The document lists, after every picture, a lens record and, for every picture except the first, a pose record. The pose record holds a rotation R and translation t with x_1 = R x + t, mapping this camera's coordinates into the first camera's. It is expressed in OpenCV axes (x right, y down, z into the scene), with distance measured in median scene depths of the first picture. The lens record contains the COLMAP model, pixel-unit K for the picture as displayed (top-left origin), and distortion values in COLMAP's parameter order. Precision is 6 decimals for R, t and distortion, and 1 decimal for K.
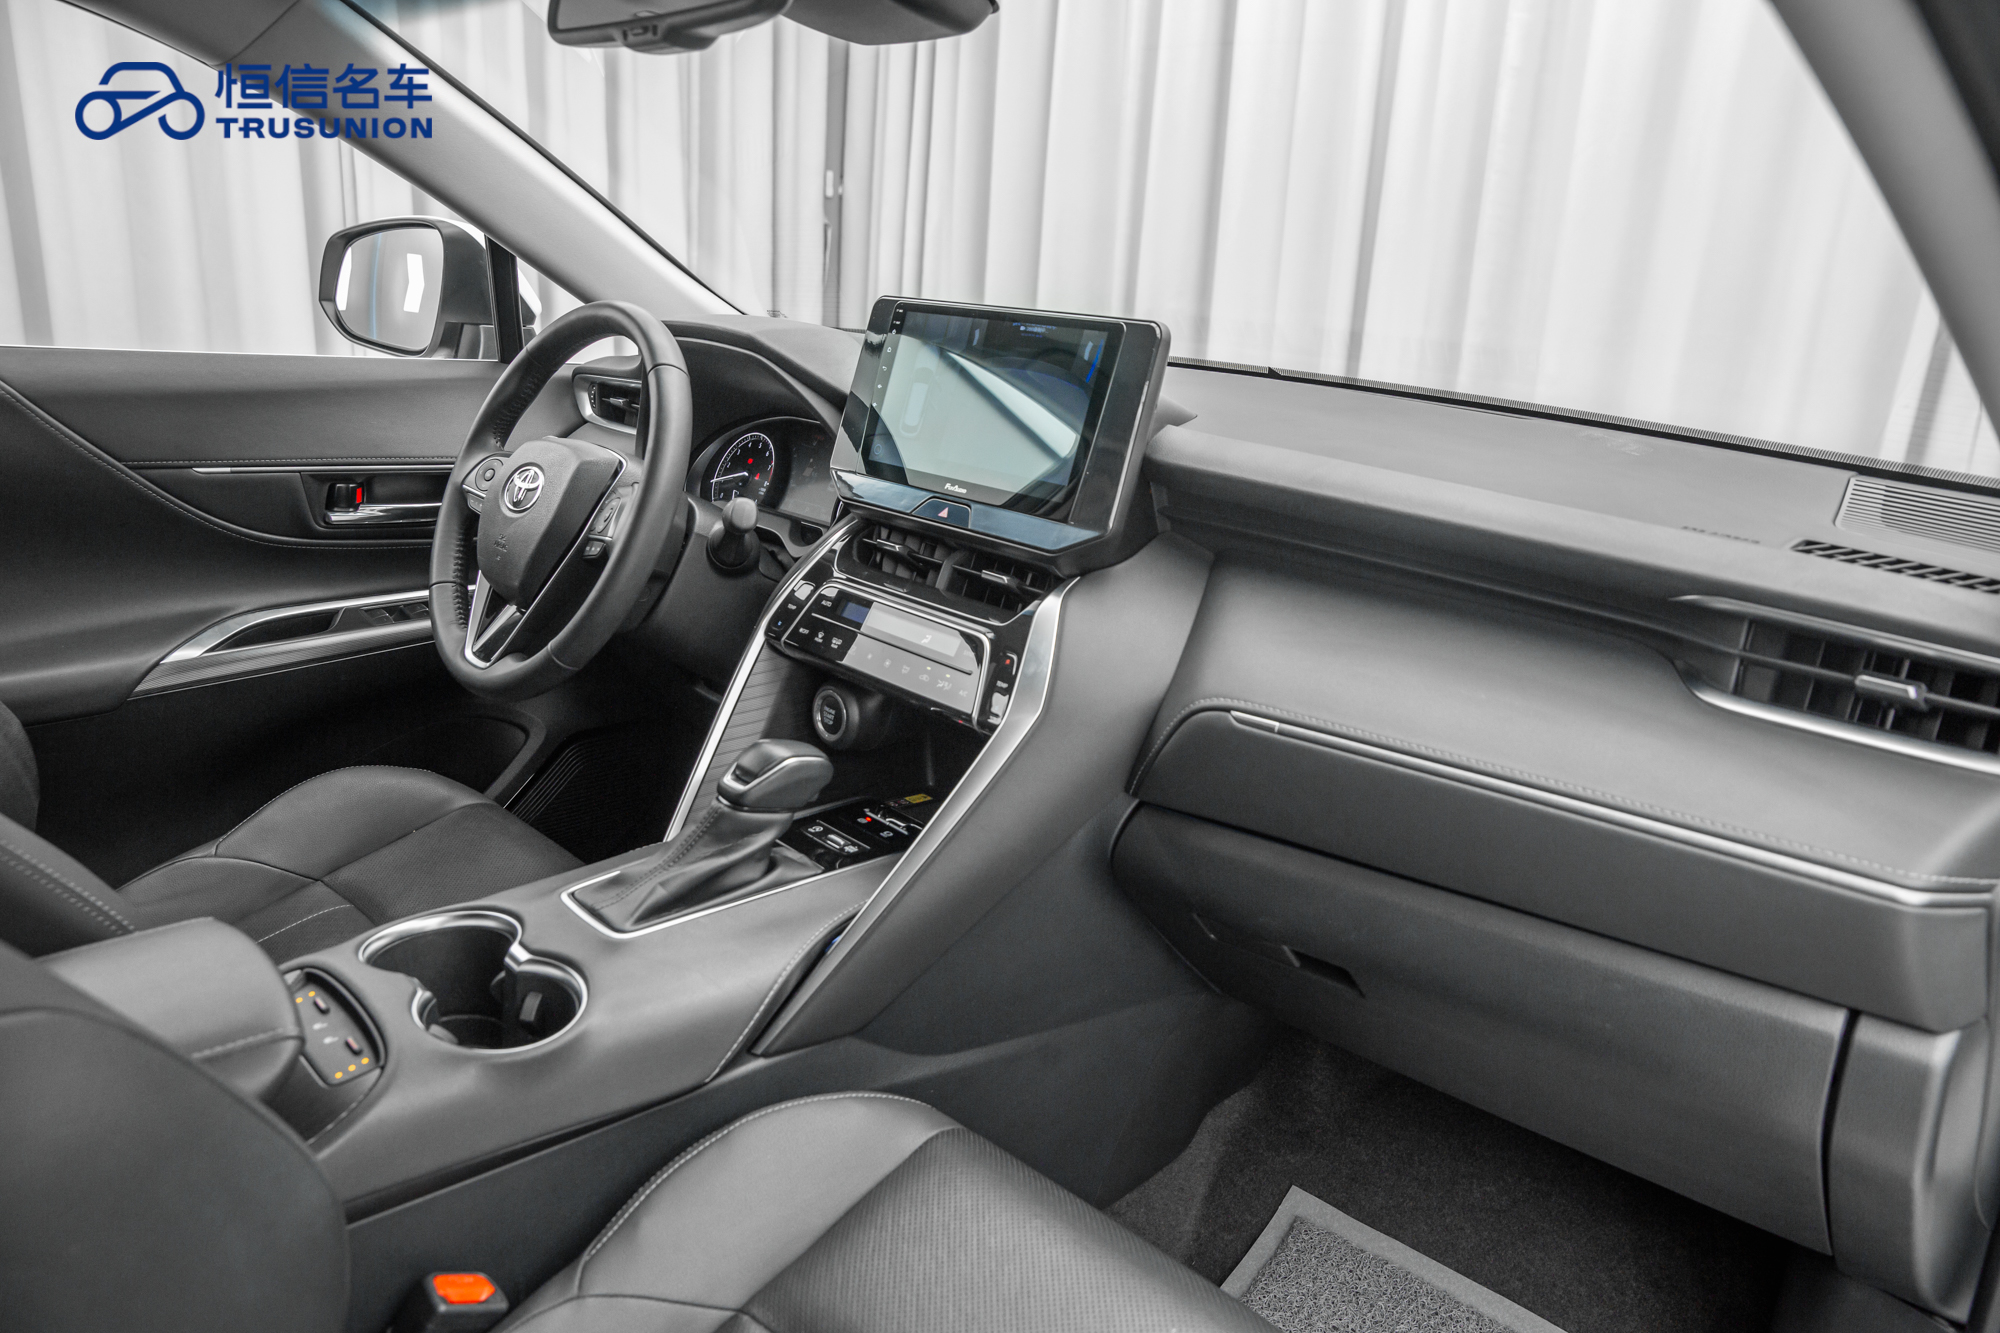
lens RADIAL K [[1420.2, 0, 997.3], [0, 1420.2, 671.5], [0, 0, 1]] dist [-0.056136, 0.007909]
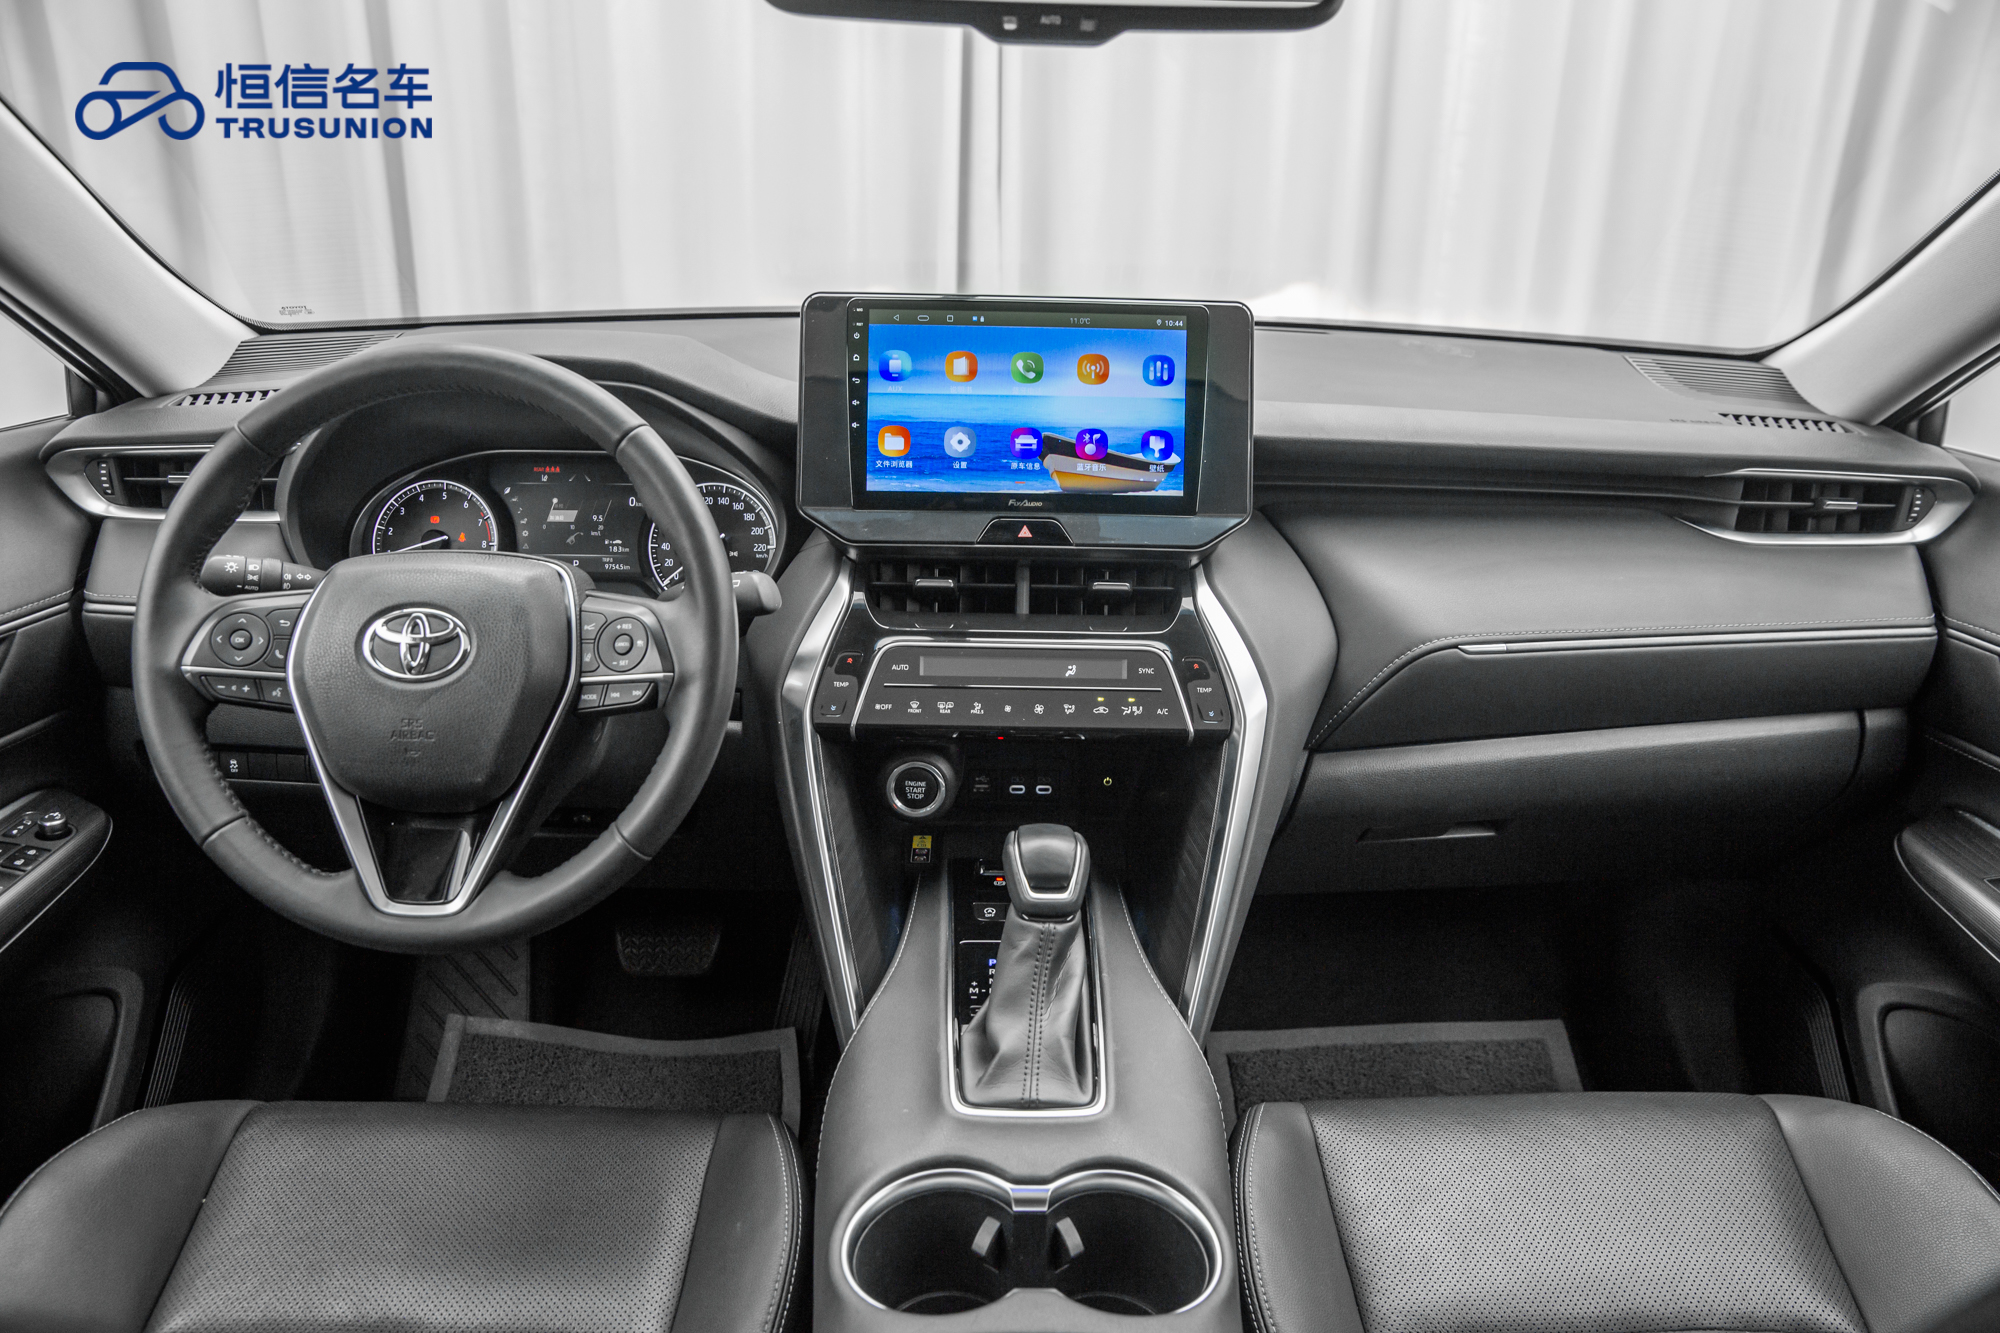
lens RADIAL K [[1420.2, 0, 993.0], [0, 1420.2, 660.1], [0, 0, 1]] dist [-0.056136, 0.007909]
pose [[0.671820, -0.292598, 0.680474, -0.745541], [0.225903, 0.955842, 0.187974, -0.225109], [-0.705426, 0.027437, 0.708252, 0.402677]]
